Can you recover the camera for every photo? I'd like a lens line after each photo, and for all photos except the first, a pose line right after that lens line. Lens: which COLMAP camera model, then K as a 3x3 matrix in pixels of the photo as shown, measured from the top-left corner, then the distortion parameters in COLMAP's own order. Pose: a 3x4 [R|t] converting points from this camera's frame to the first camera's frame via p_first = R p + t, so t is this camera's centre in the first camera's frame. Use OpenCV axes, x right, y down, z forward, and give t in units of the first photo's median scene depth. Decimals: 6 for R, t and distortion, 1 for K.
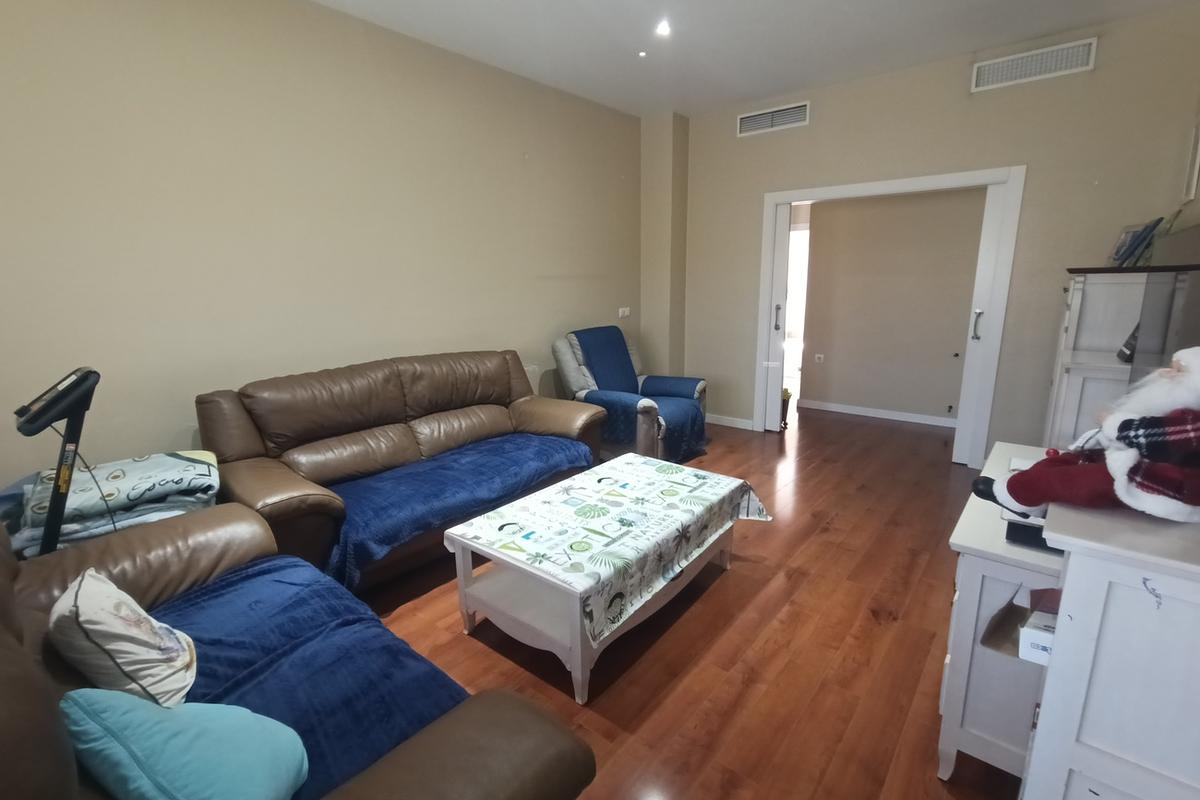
lens RADIAL K [[545.1, 0, 592.0], [0, 545.1, 394.9], [0, 0, 1]] dist [-0.028827, 0.015837]
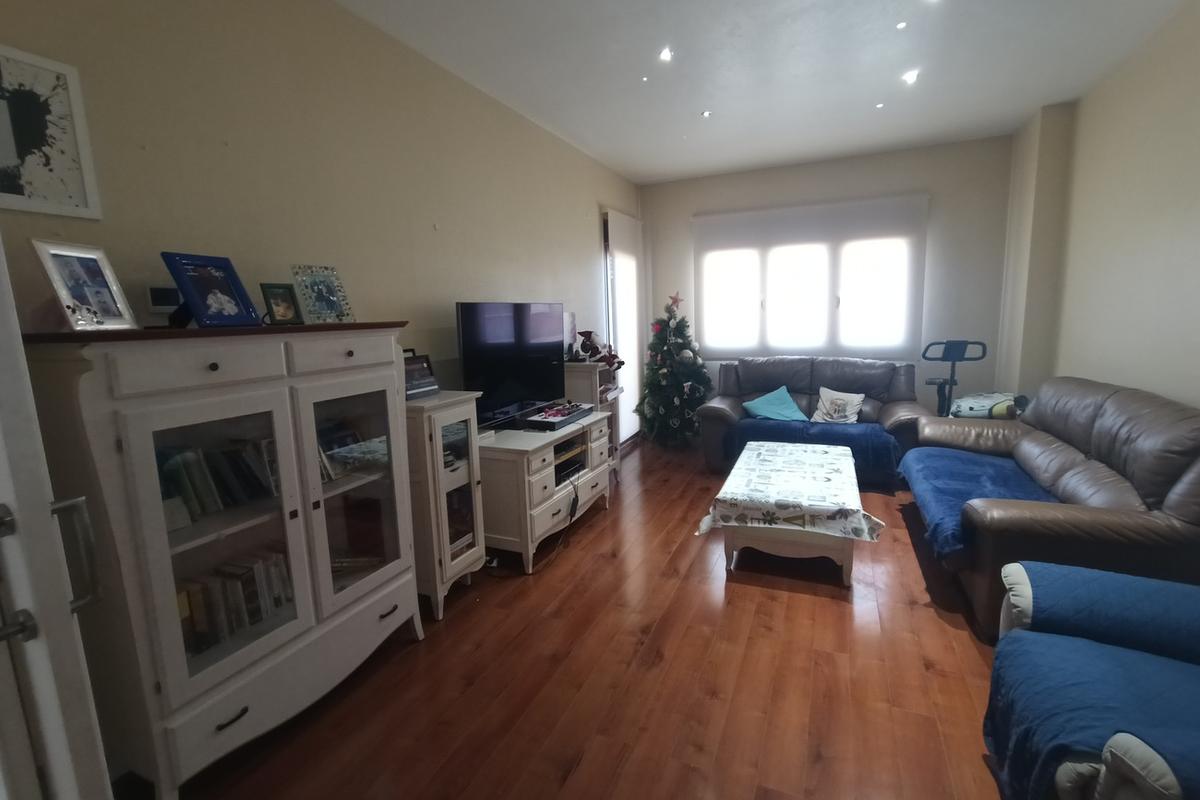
lens RADIAL K [[545.1, 0, 592.0], [0, 545.1, 394.9], [0, 0, 1]] dist [-0.028827, 0.015837]
pose [[-0.957560, 0.088846, -0.274200, 0.937265], [-0.011880, 0.938335, 0.345524, -0.478190], [0.287990, 0.334118, -0.897456, 2.130845]]
